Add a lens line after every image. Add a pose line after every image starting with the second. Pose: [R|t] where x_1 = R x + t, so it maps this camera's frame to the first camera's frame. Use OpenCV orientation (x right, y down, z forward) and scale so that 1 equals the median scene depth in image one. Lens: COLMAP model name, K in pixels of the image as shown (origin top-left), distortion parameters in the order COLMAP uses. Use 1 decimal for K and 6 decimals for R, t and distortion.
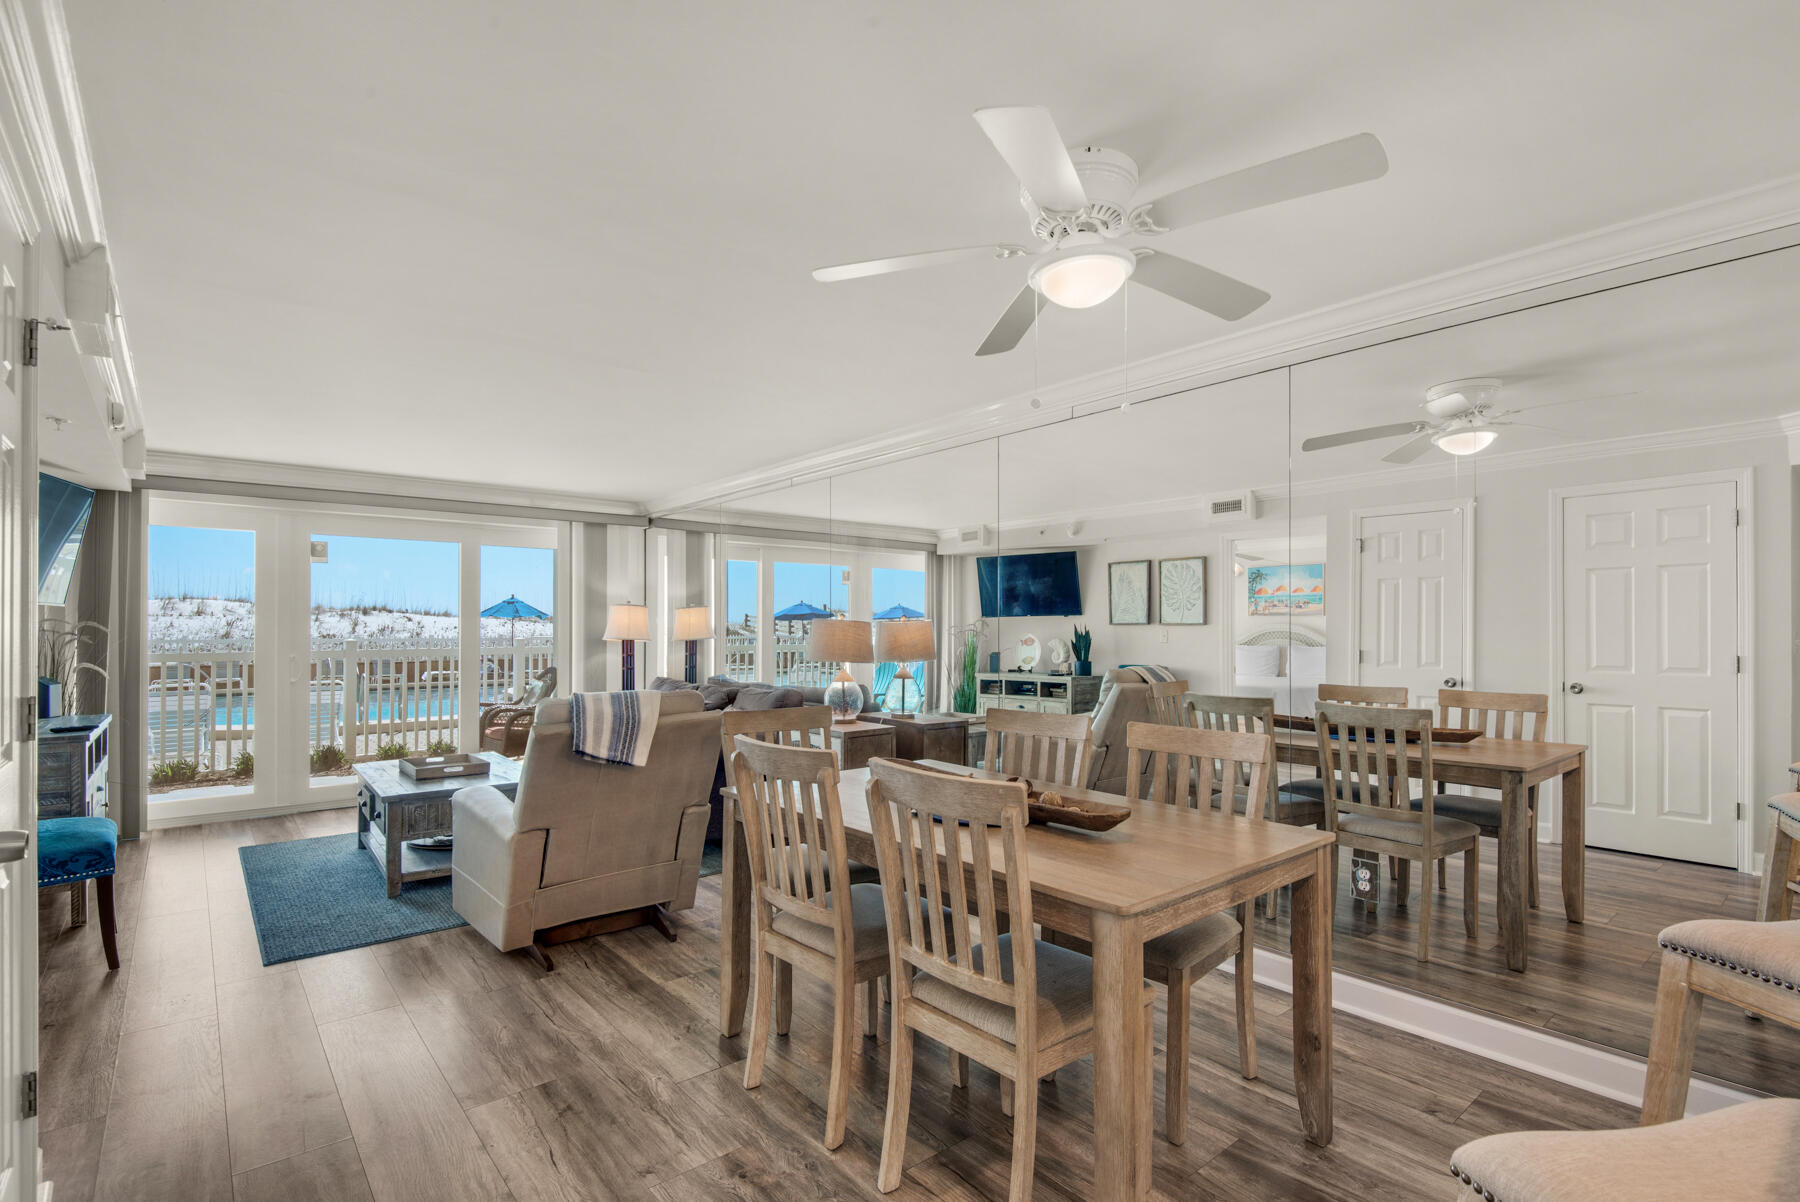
lens RADIAL K [[848.8, 0, 902.2], [0, 848.8, 620.4], [0, 0, 1]] dist [0.025428, -0.025742]
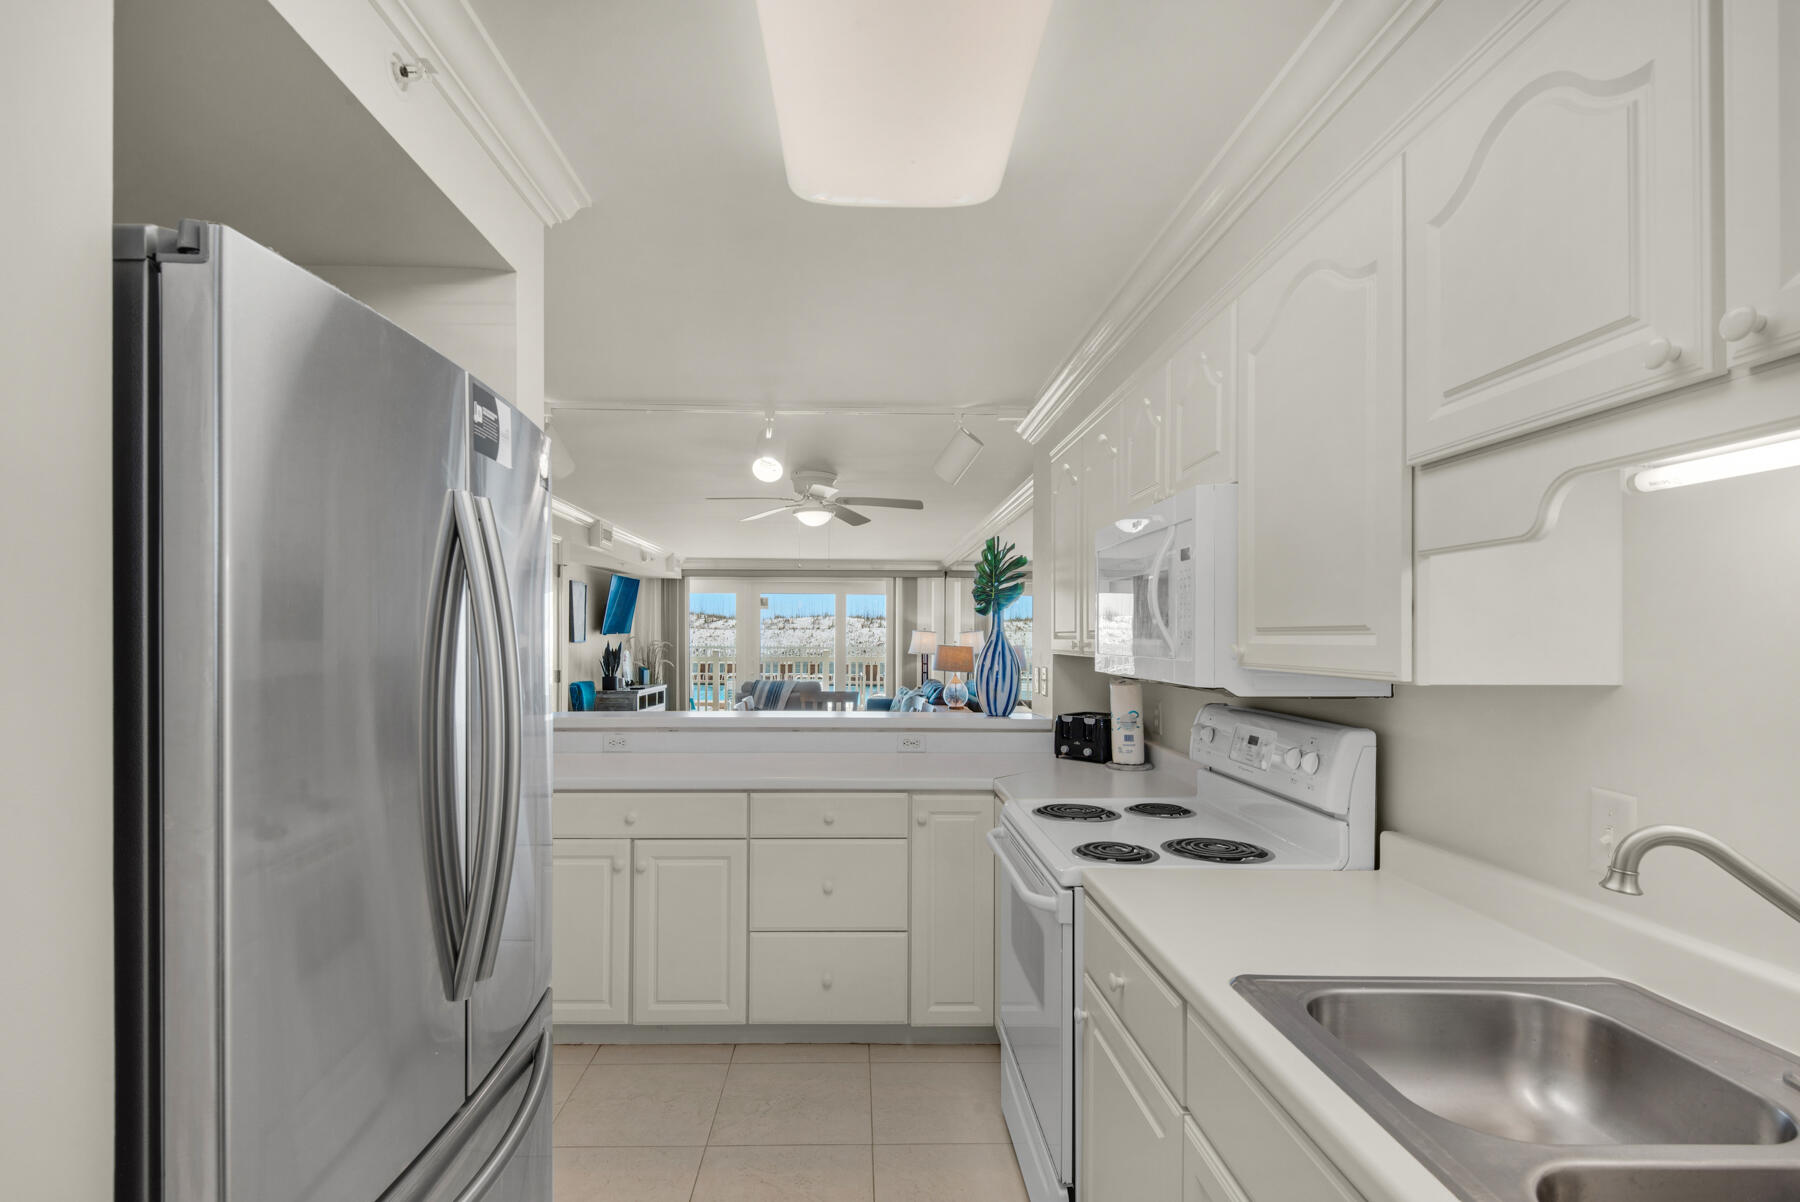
lens RADIAL K [[867.9, 0, 901.0], [0, 867.9, 632.9], [0, 0, 1]] dist [0.000510, -0.000302]
pose [[0.796225, 0.002361, -0.604996, 0.541694], [-0.000012, 0.999992, 0.003886, -0.018840], [0.605000, -0.003087, 0.796219, -0.242455]]
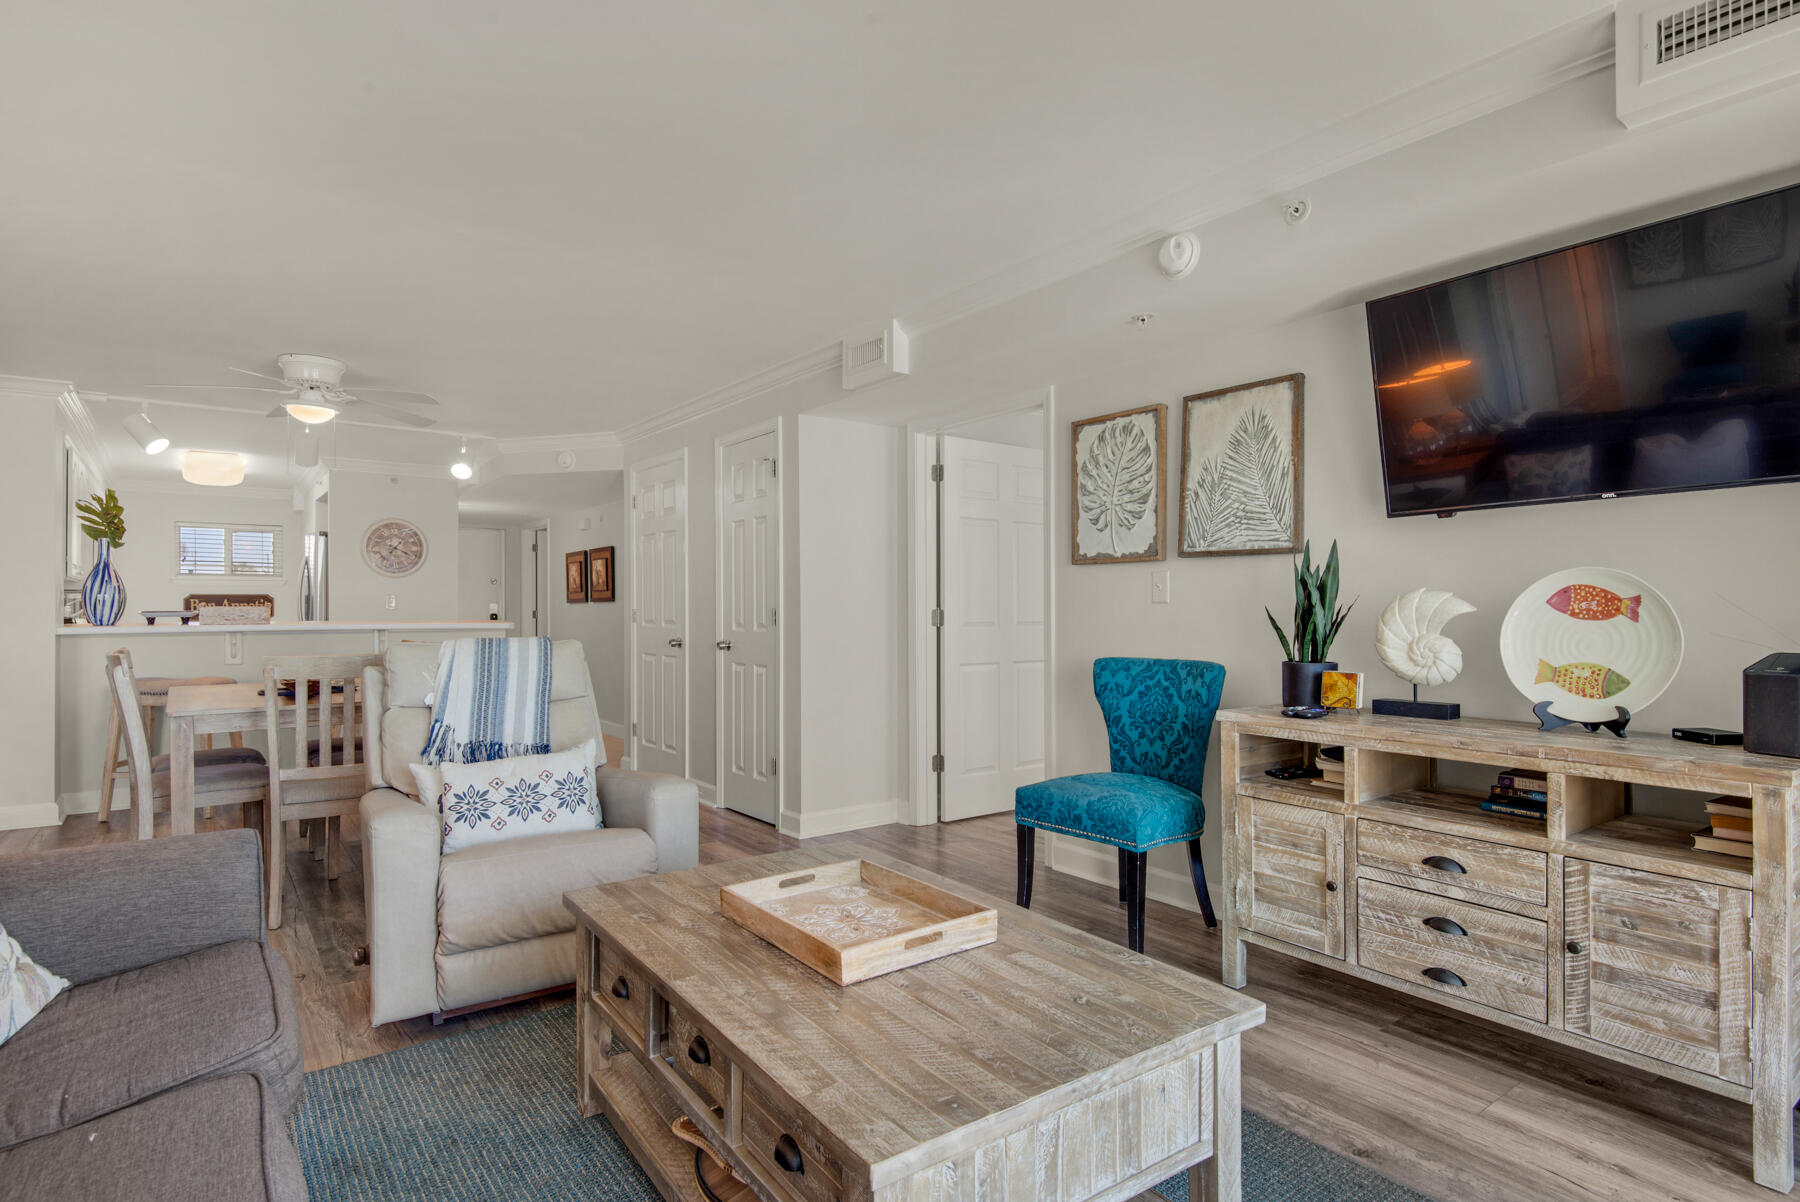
lens RADIAL K [[960.3, 0, 900.0], [0, 960.3, 601.0], [0, 0, 1]] dist [0.028584, -0.000010]
pose [[-0.997931, 0.000624, 0.064295, -0.370339], [-0.000734, 0.999777, -0.021092, 0.029964], [-0.064294, -0.021096, -0.997708, 0.891927]]
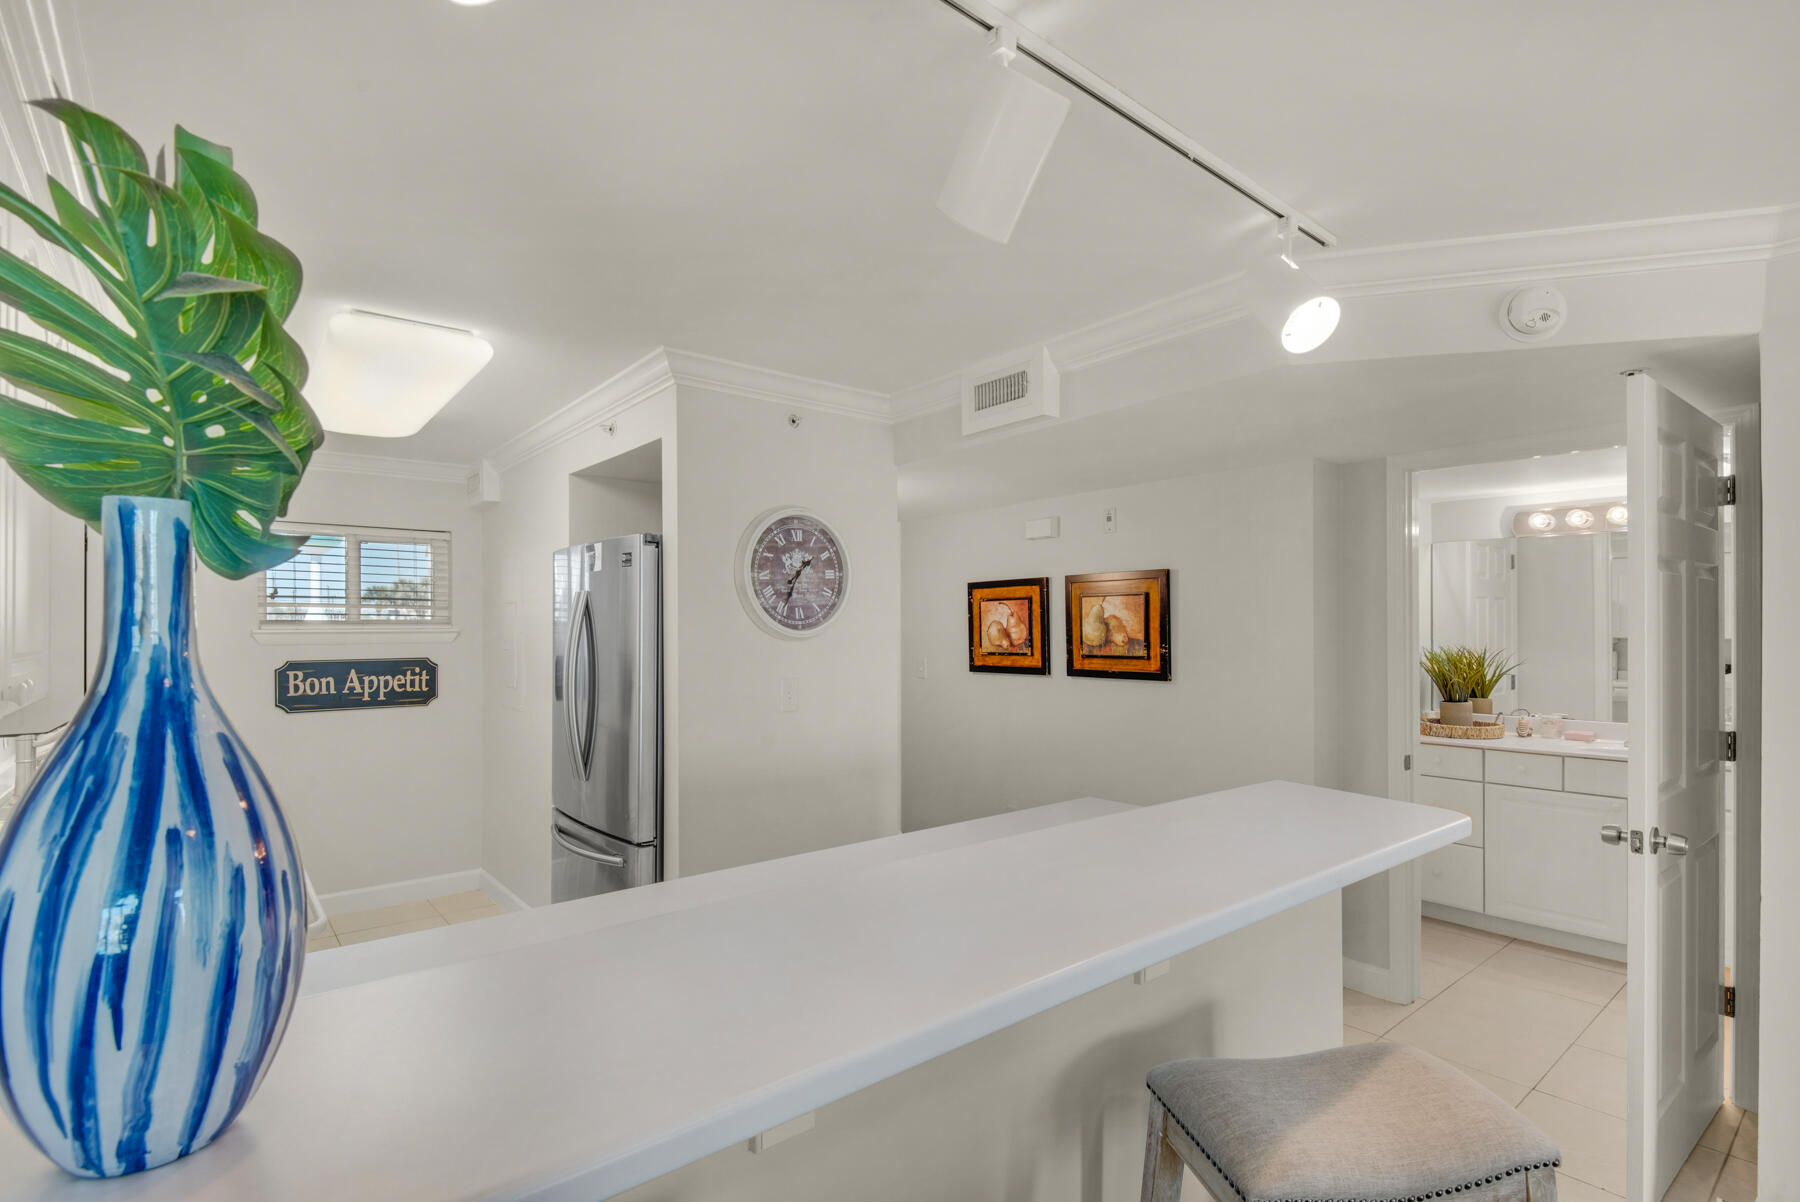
lens RADIAL K [[867.9, 0, 901.0], [0, 867.9, 632.9], [0, 0, 1]] dist [0.000510, -0.000302]
pose [[-0.999948, 0.001466, 0.010133, 0.203497], [0.001460, 0.999999, -0.000561, -0.022265], [-0.010134, -0.000546, -0.999949, 0.276983]]
